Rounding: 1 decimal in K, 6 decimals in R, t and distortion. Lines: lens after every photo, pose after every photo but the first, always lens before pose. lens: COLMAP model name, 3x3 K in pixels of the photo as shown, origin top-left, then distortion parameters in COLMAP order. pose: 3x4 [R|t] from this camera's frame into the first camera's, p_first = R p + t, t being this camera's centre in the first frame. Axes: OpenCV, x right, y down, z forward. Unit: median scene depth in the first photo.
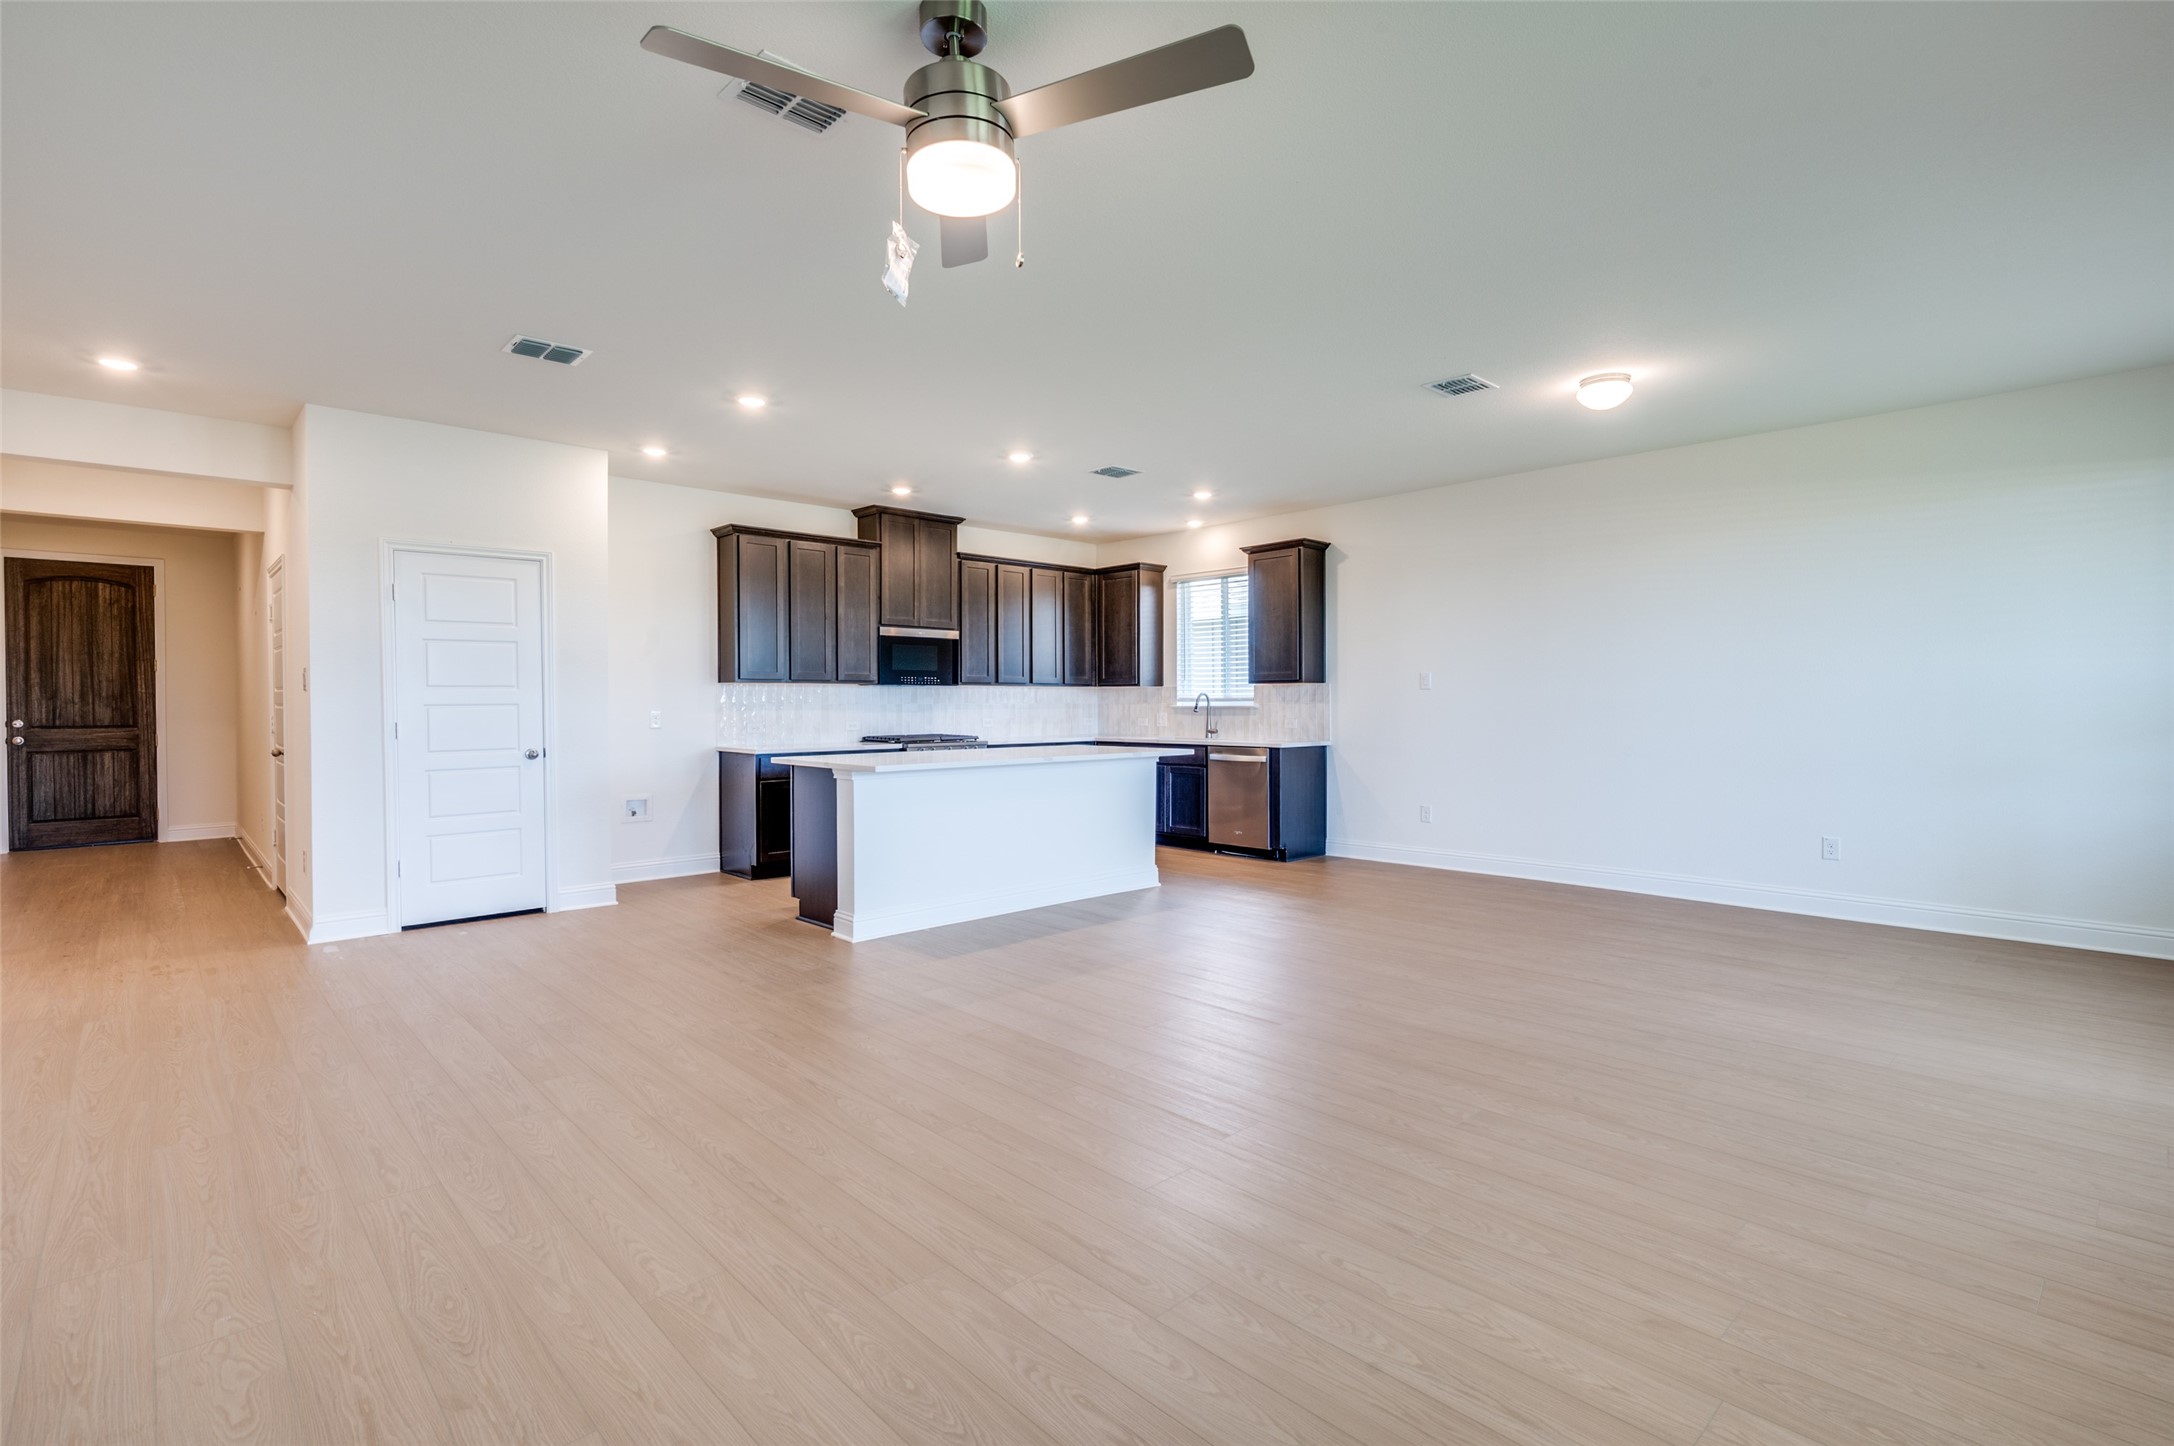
lens RADIAL K [[1017.3, 0, 1108.4], [0, 1017.3, 711.7], [0, 0, 1]] dist [-0.002473, 0.001010]
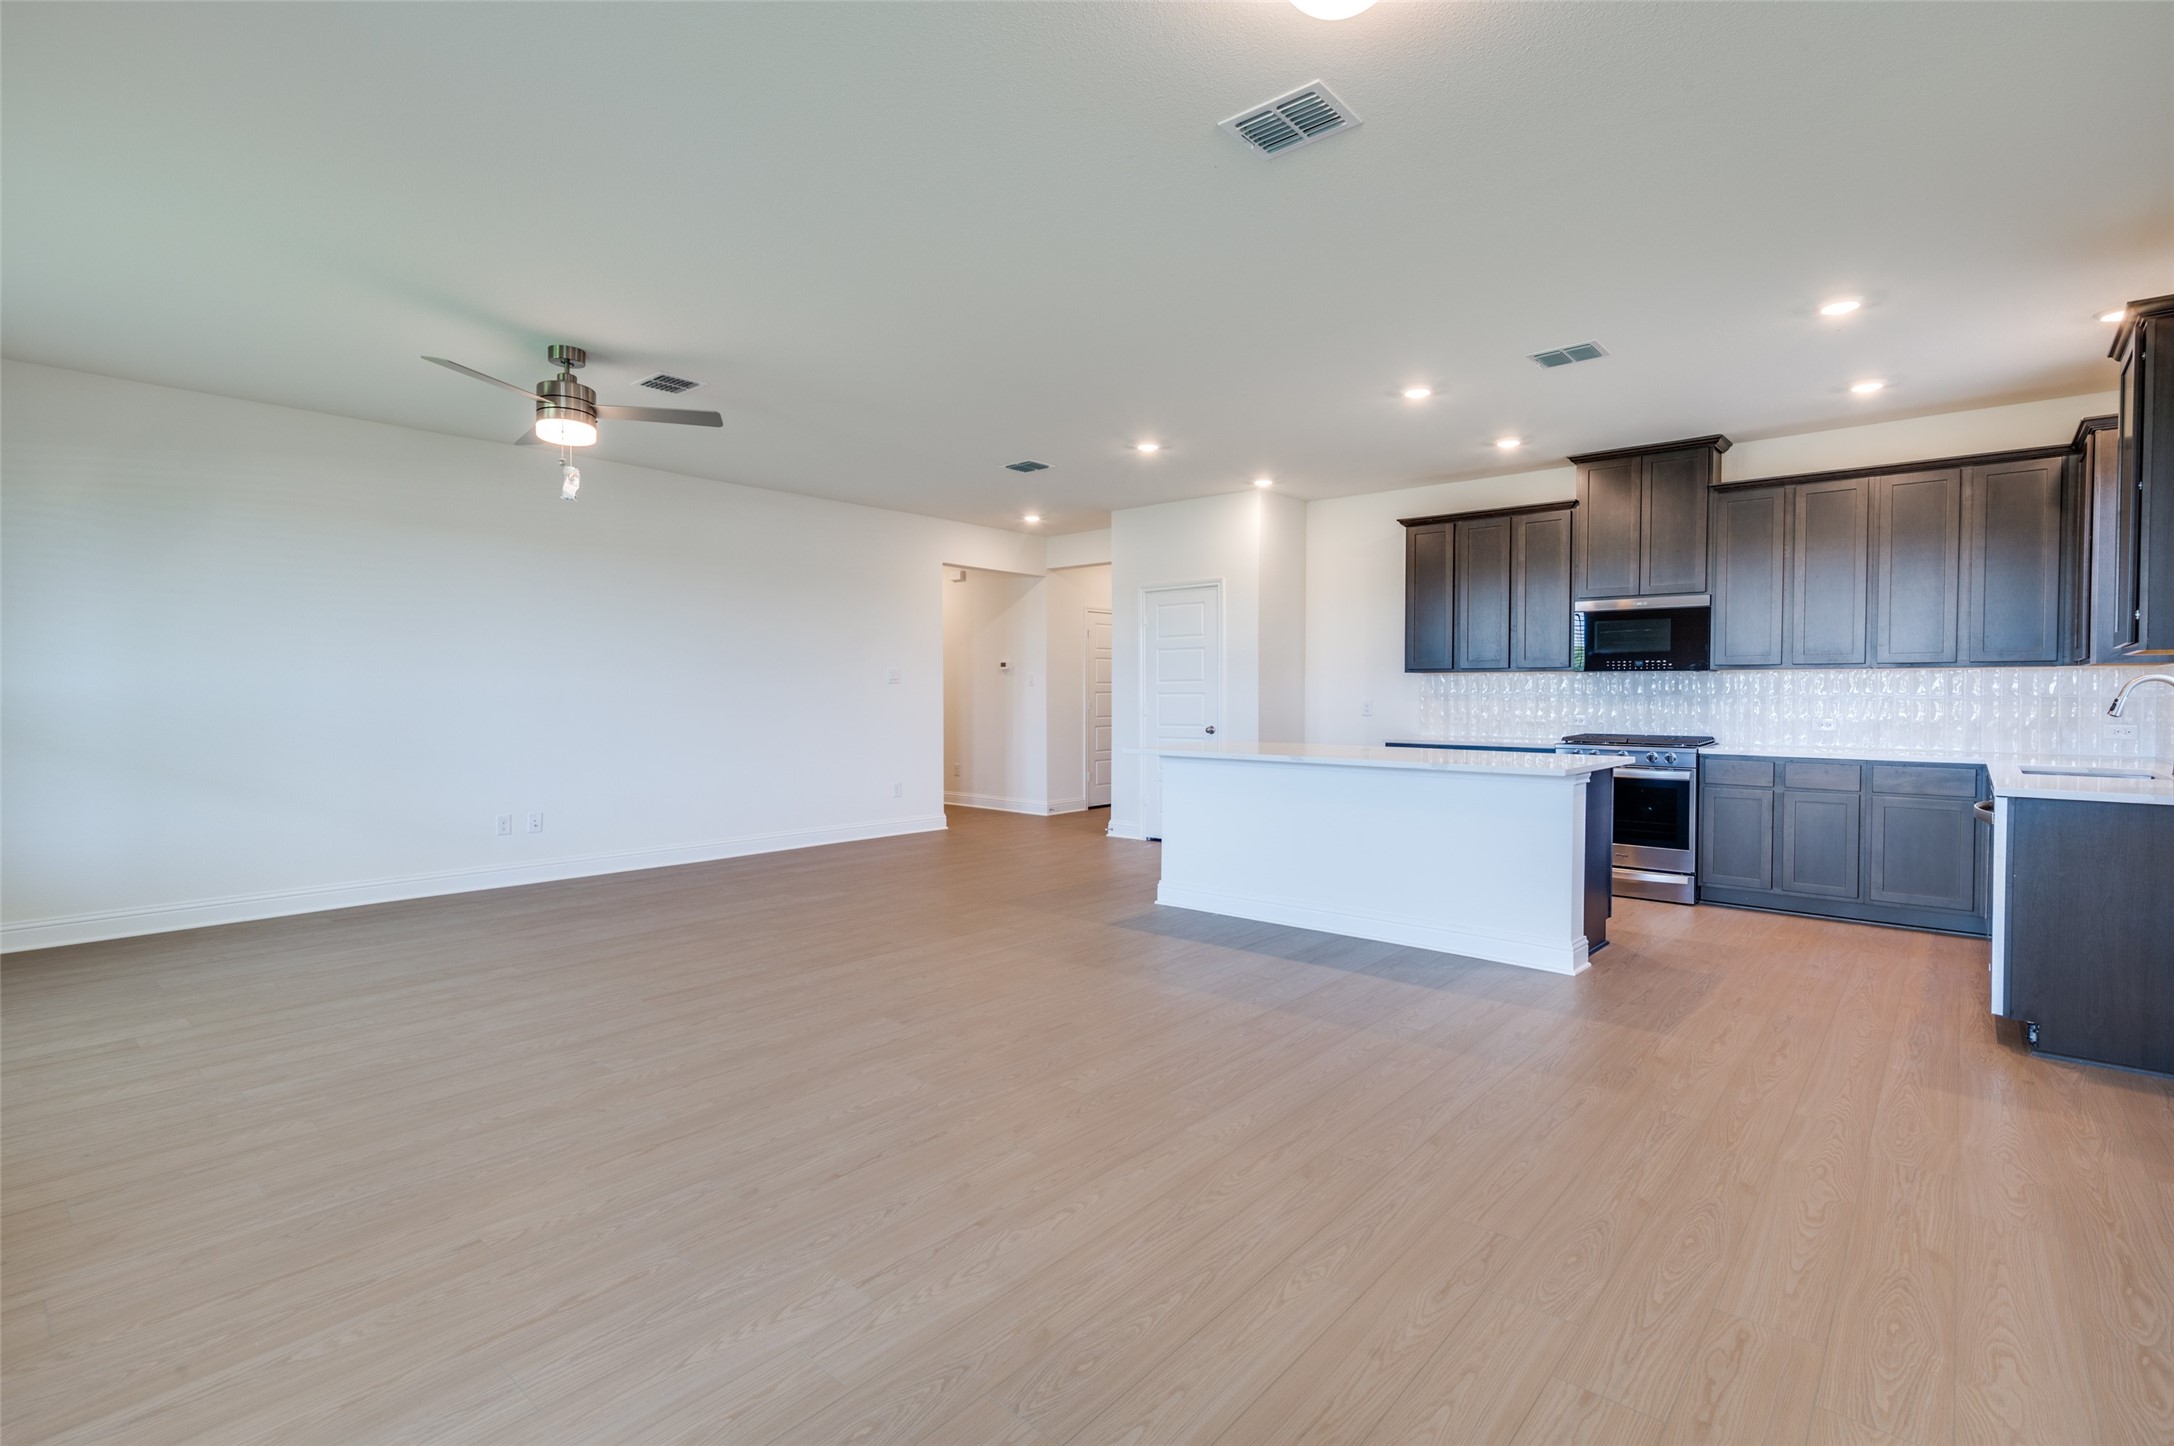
lens RADIAL K [[1017.3, 0, 1088.4], [0, 1017.3, 699.1], [0, 0, 1]] dist [-0.002473, 0.001010]
pose [[0.087164, 0.010048, -0.996143, 0.534330], [-0.011680, 0.999891, 0.009064, -0.006777], [0.996126, 0.010845, 0.087272, 0.505854]]
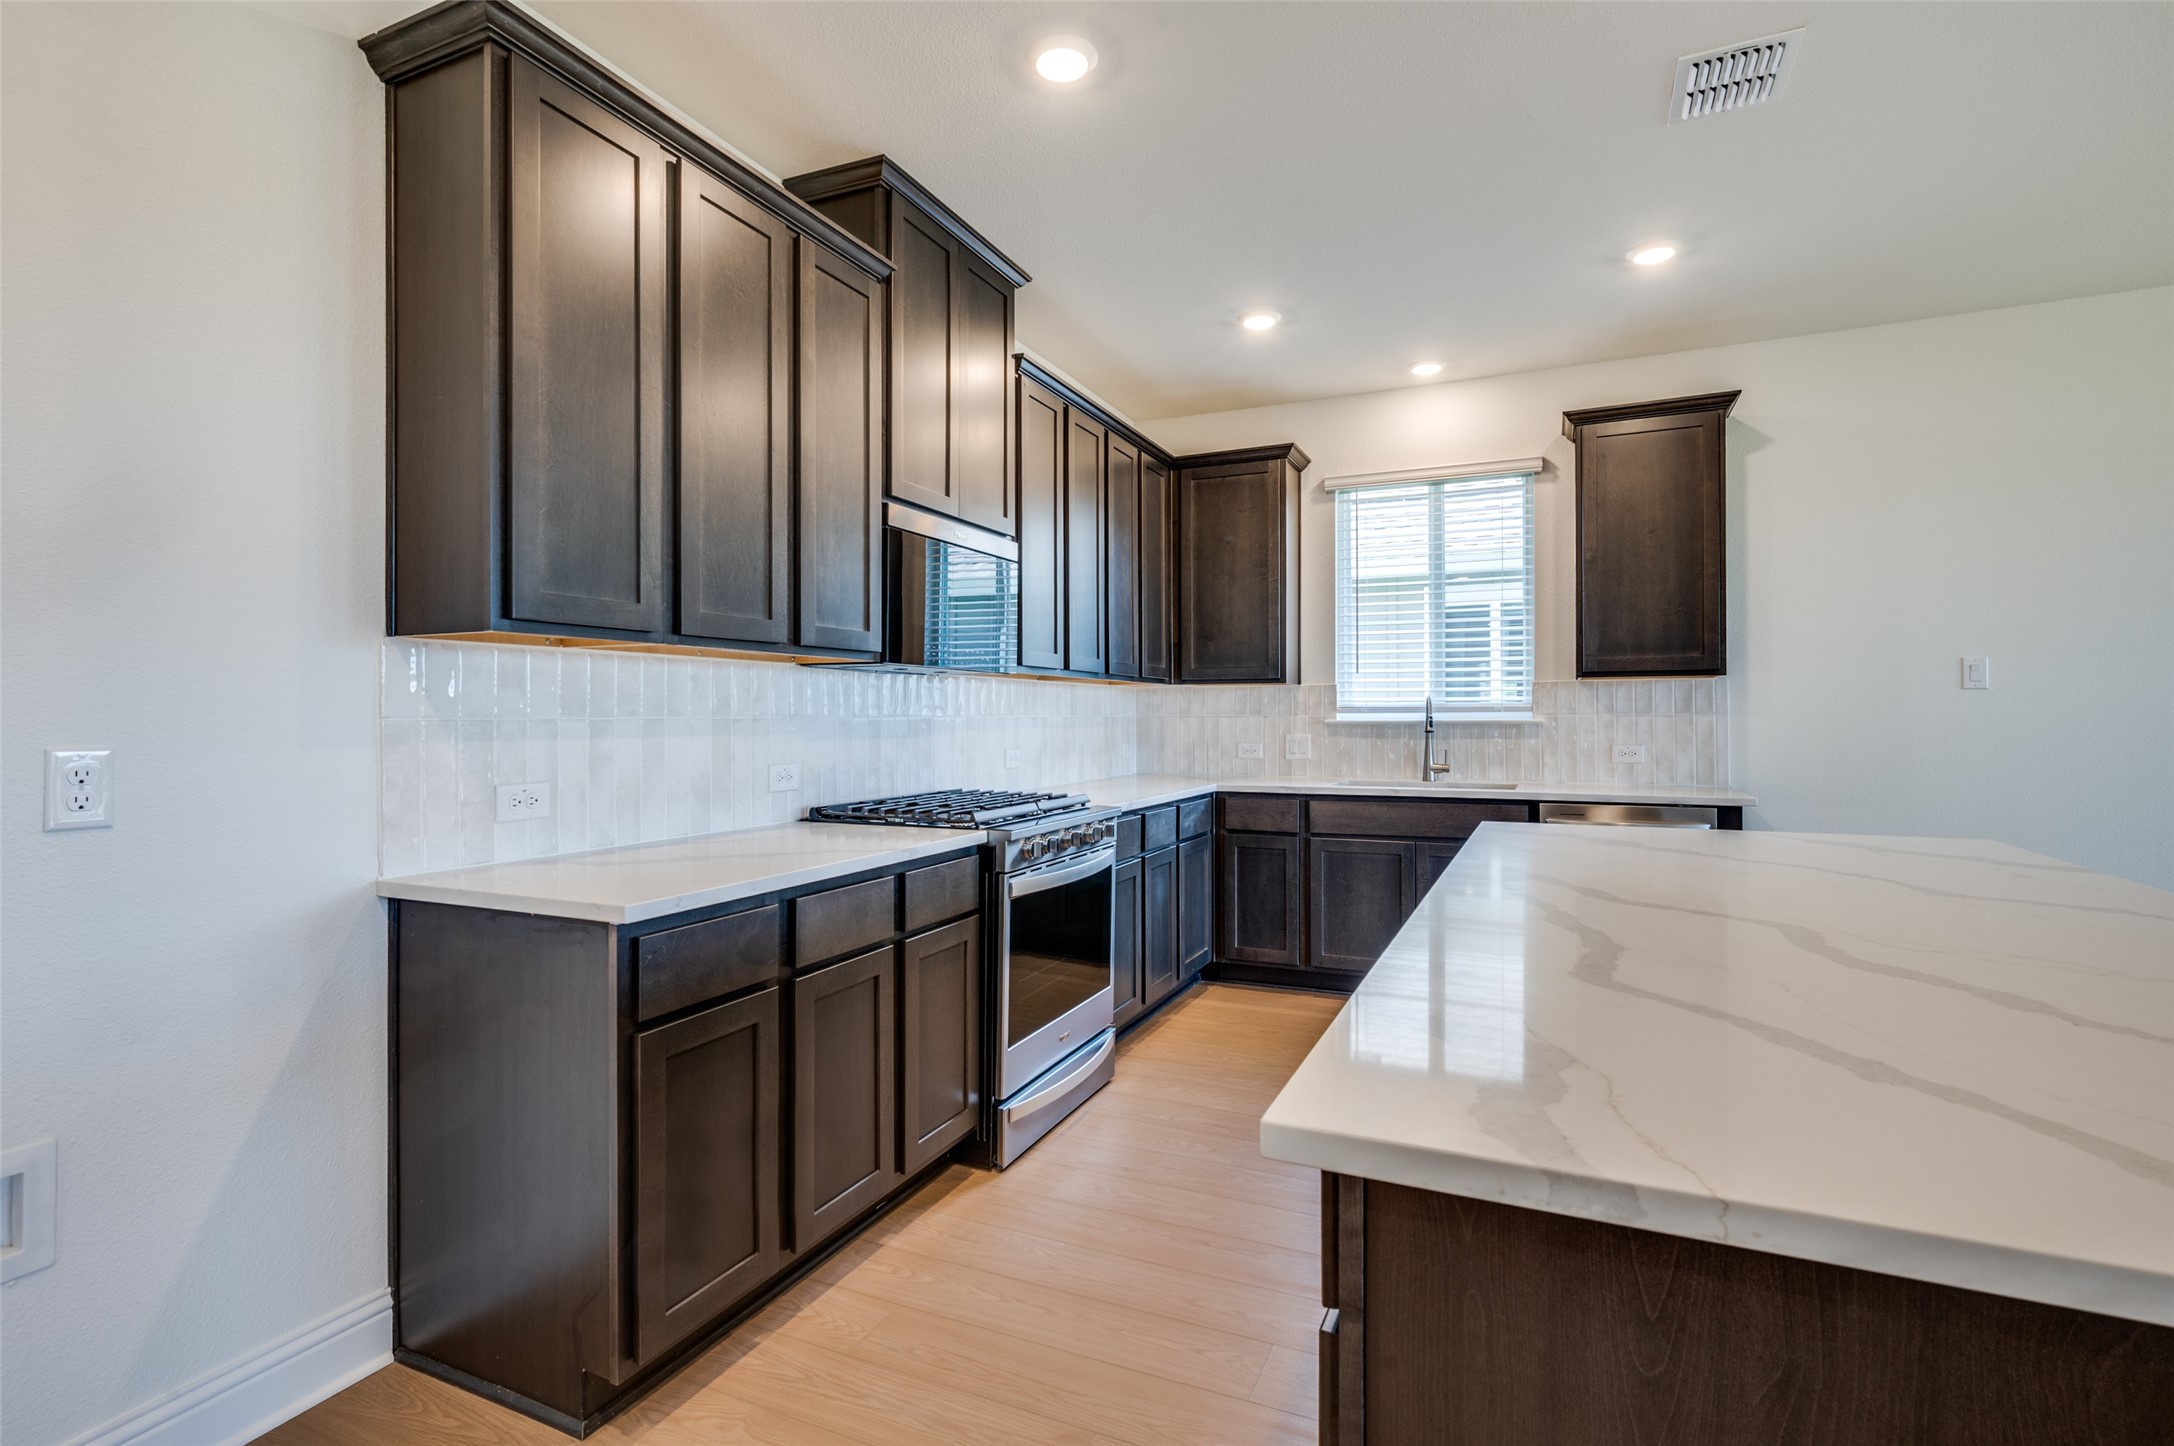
lens RADIAL K [[1017.3, 0, 1101.2], [0, 1017.3, 715.4], [0, 0, 1]] dist [-0.002473, 0.001010]
pose [[0.928672, 0.000304, 0.370901, -0.272336], [0.003551, 0.999947, -0.009709, -0.004136], [-0.370885, 0.010334, 0.928621, 0.604709]]
